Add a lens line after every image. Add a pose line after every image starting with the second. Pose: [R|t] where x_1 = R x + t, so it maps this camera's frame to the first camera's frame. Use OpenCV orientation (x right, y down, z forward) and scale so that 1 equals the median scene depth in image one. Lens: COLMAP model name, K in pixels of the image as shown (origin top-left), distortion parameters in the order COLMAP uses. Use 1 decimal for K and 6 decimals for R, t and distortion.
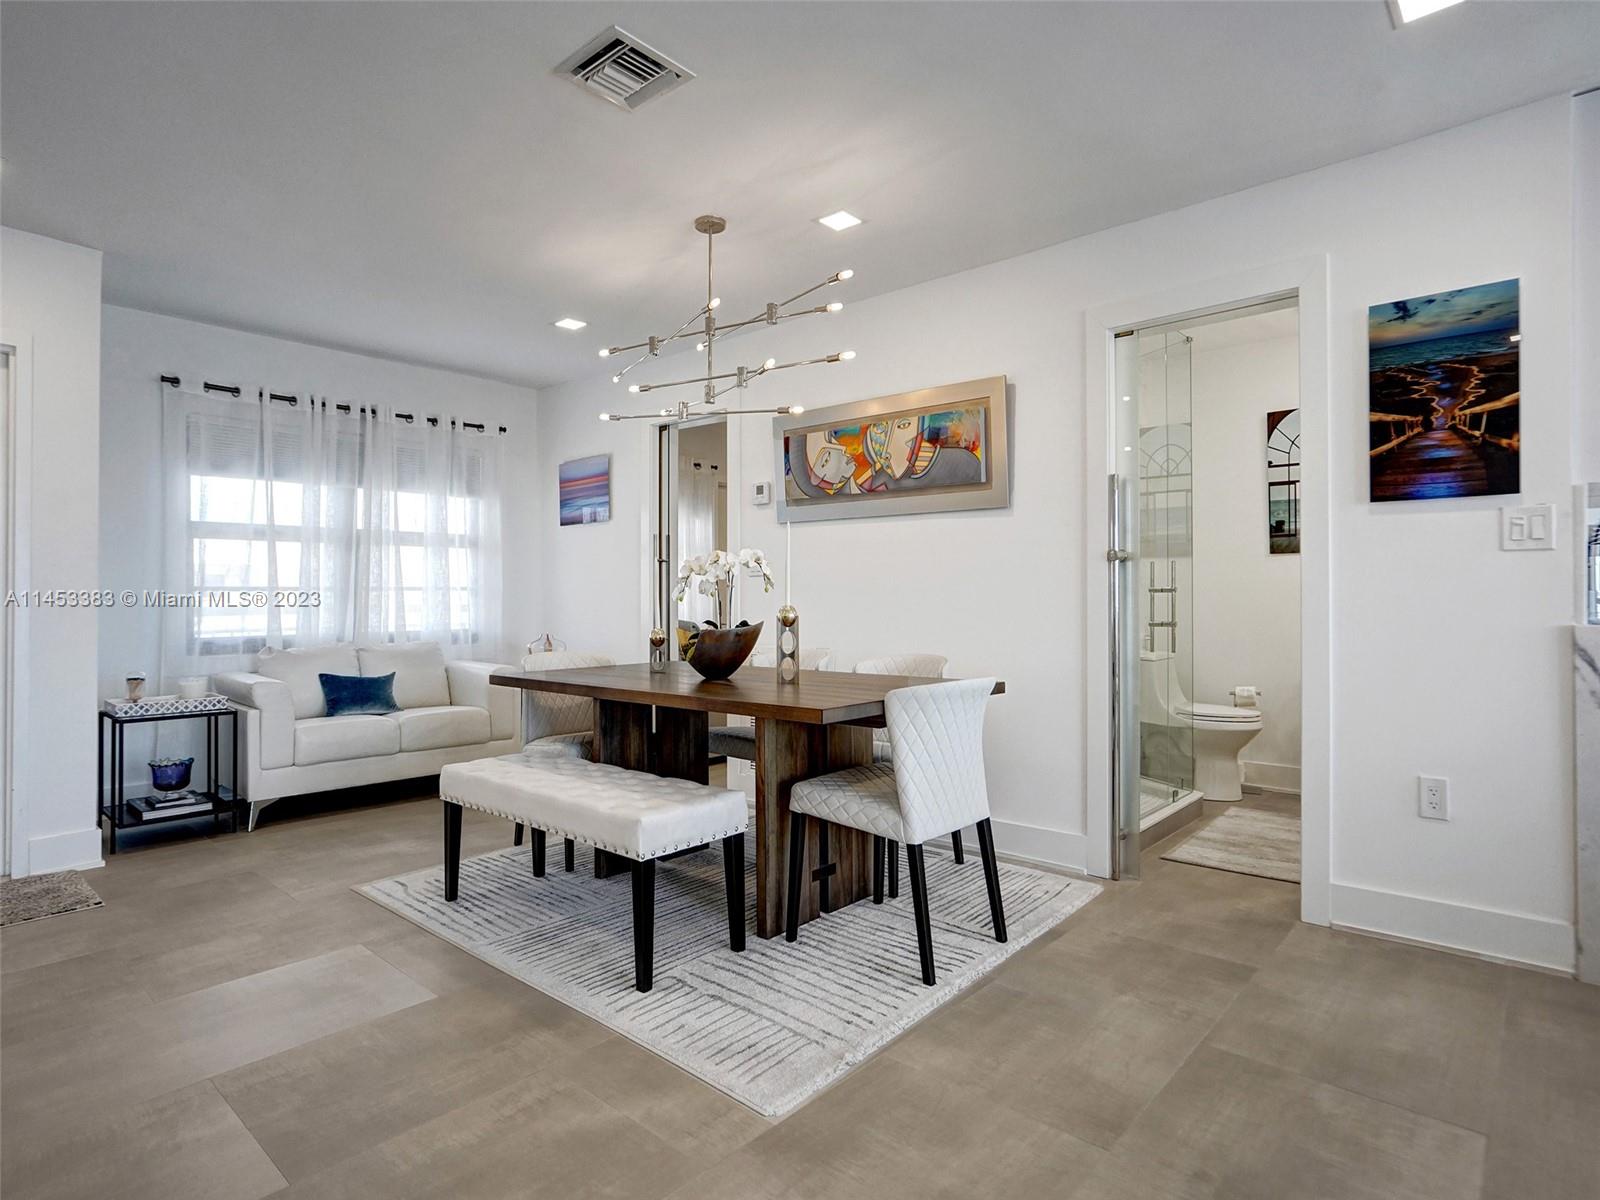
lens RADIAL K [[868.5, 0, 784.8], [0, 868.5, 590.6], [0, 0, 1]] dist [-0.015802, 0.009144]
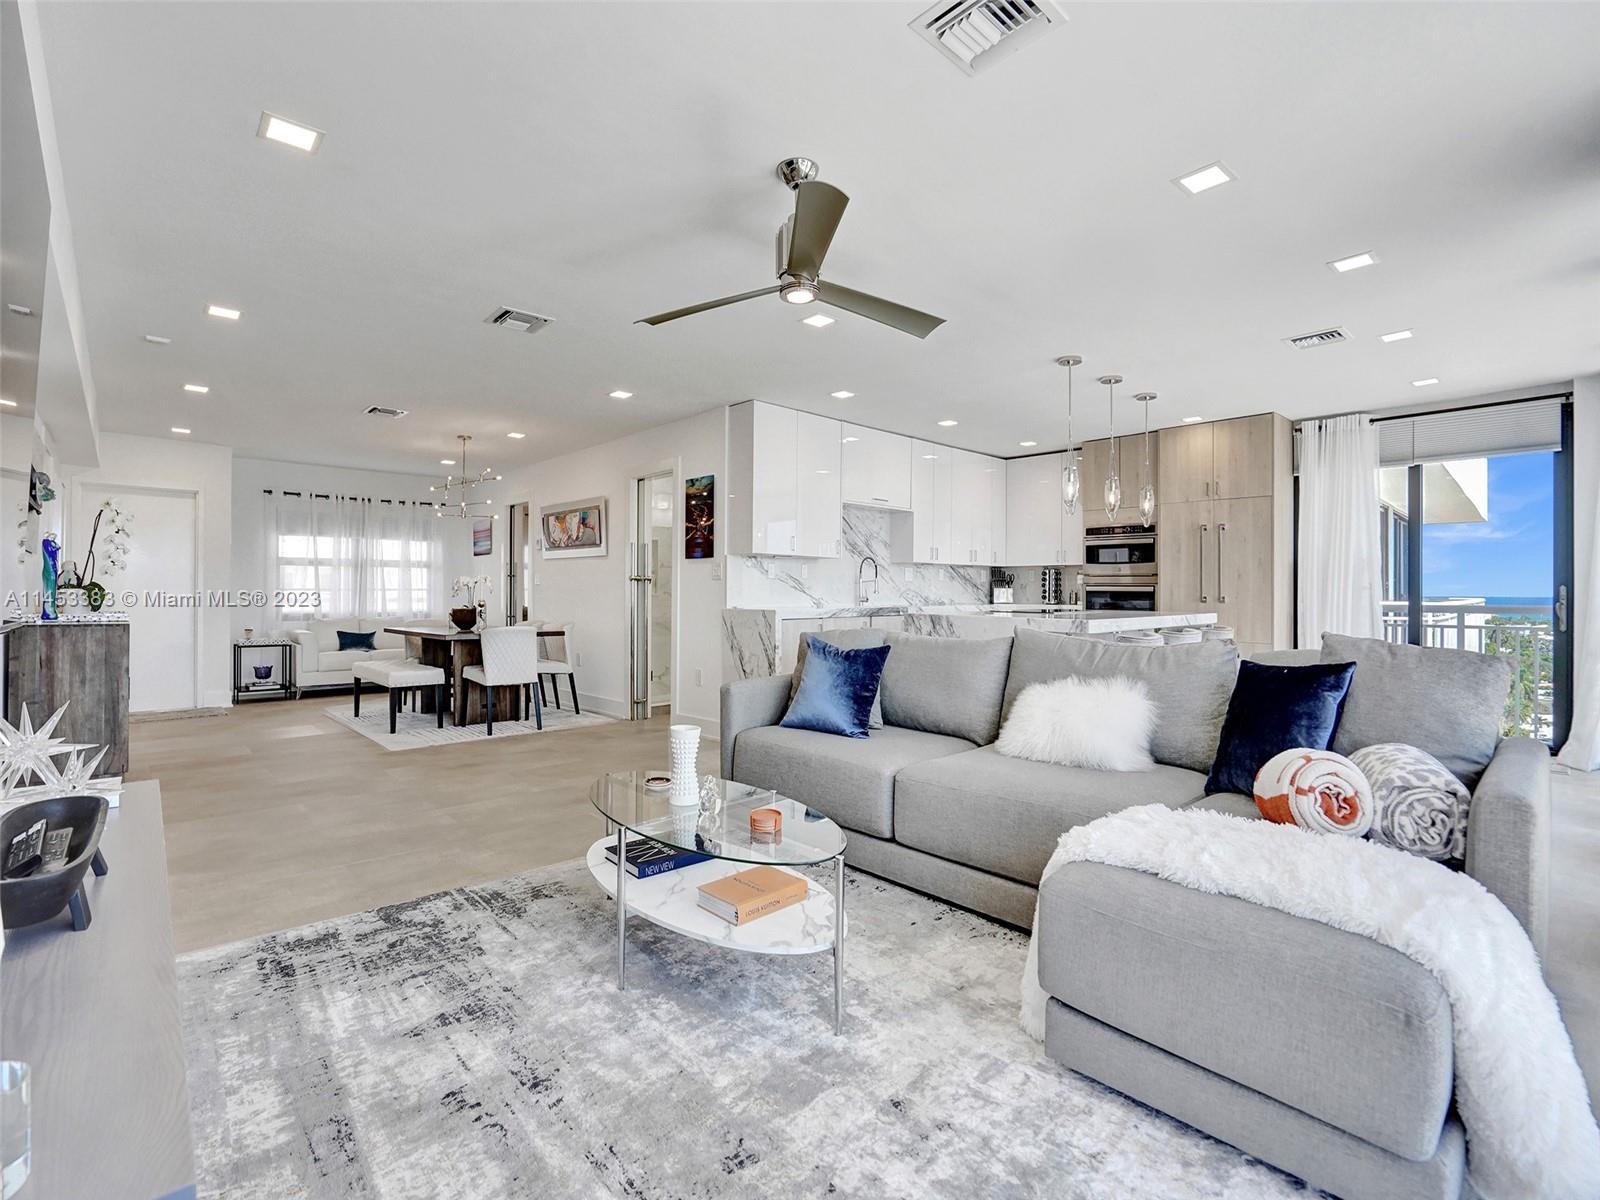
lens RADIAL K [[769.6, 0, 790.1], [0, 769.6, 596.0], [0, 0, 1]] dist [-0.039864, 0.010738]
pose [[0.995364, 0.008106, -0.095840, 0.865144], [-0.007431, 0.999945, 0.007396, -0.010185], [0.095895, -0.006649, 0.995369, -0.849441]]
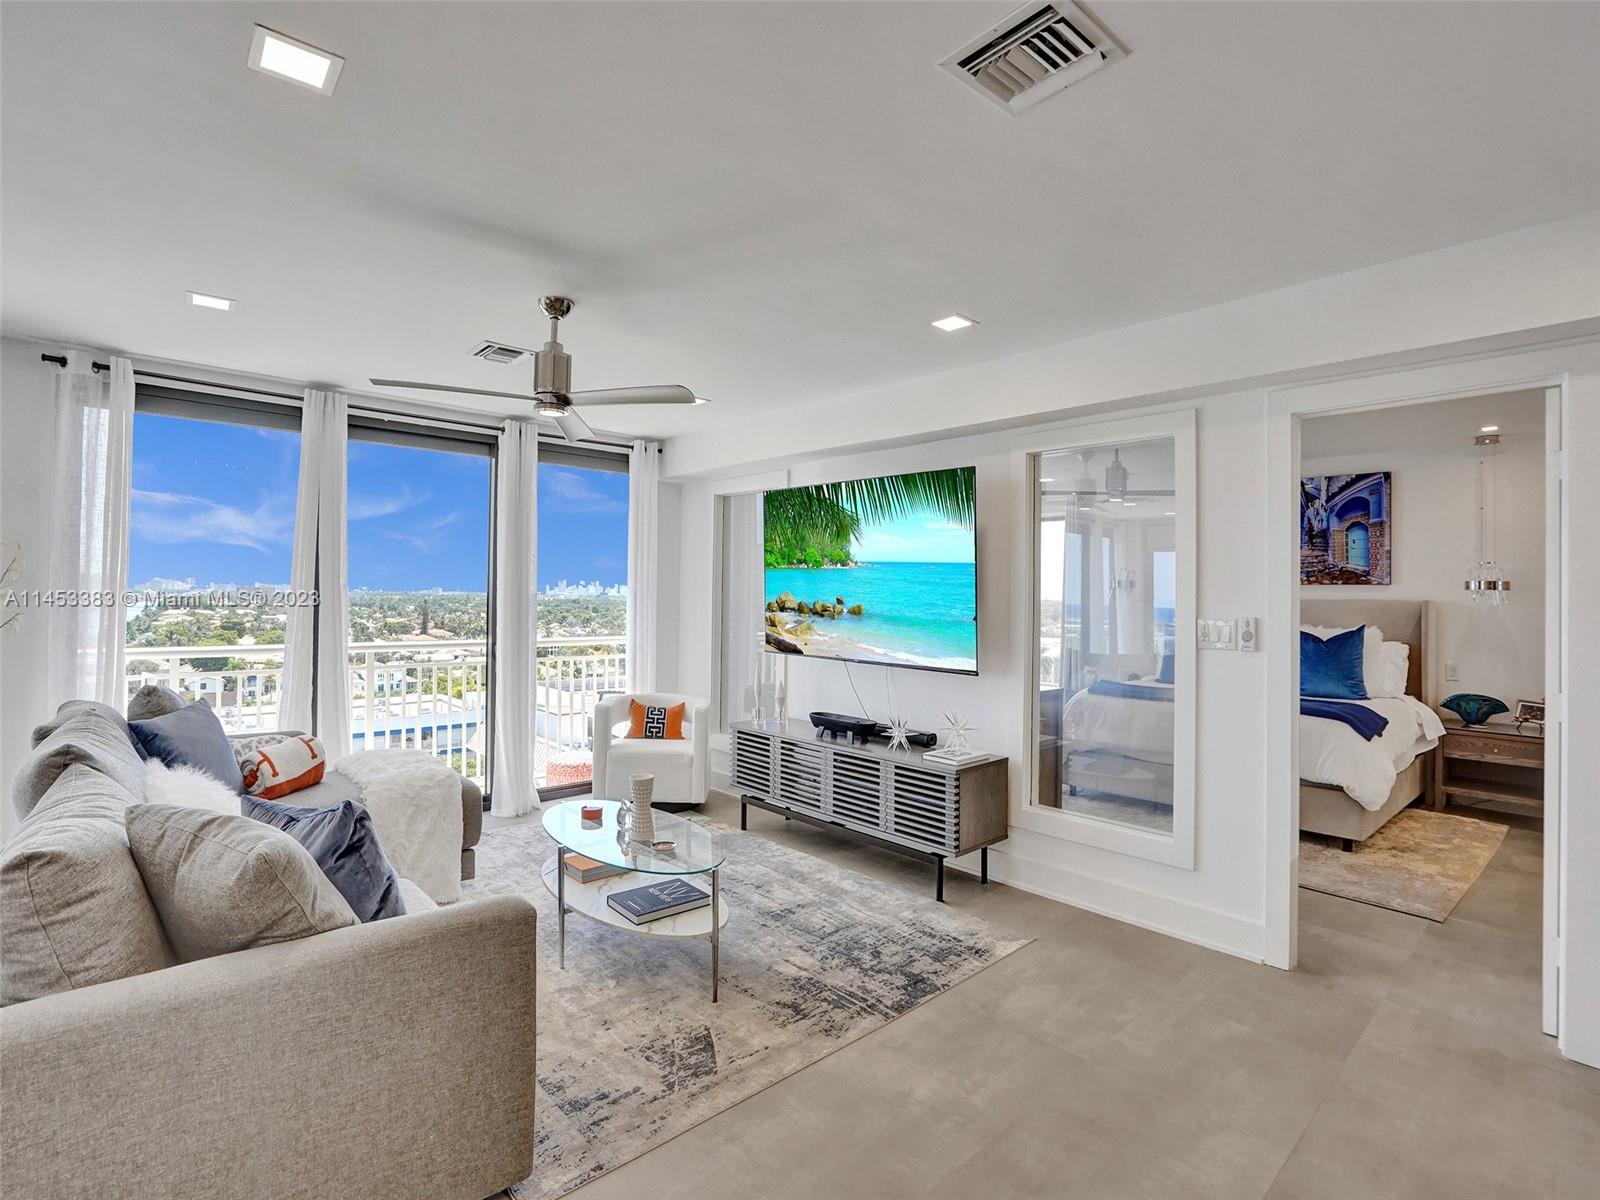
lens RADIAL K [[769.6, 0, 776.9], [0, 769.6, 599.8], [0, 0, 1]] dist [-0.039864, 0.010738]
pose [[-0.993388, -0.010228, 0.114351, 0.486471], [-0.009876, 0.999945, 0.003650, -0.077283], [-0.114382, 0.002497, -0.993434, 0.564807]]
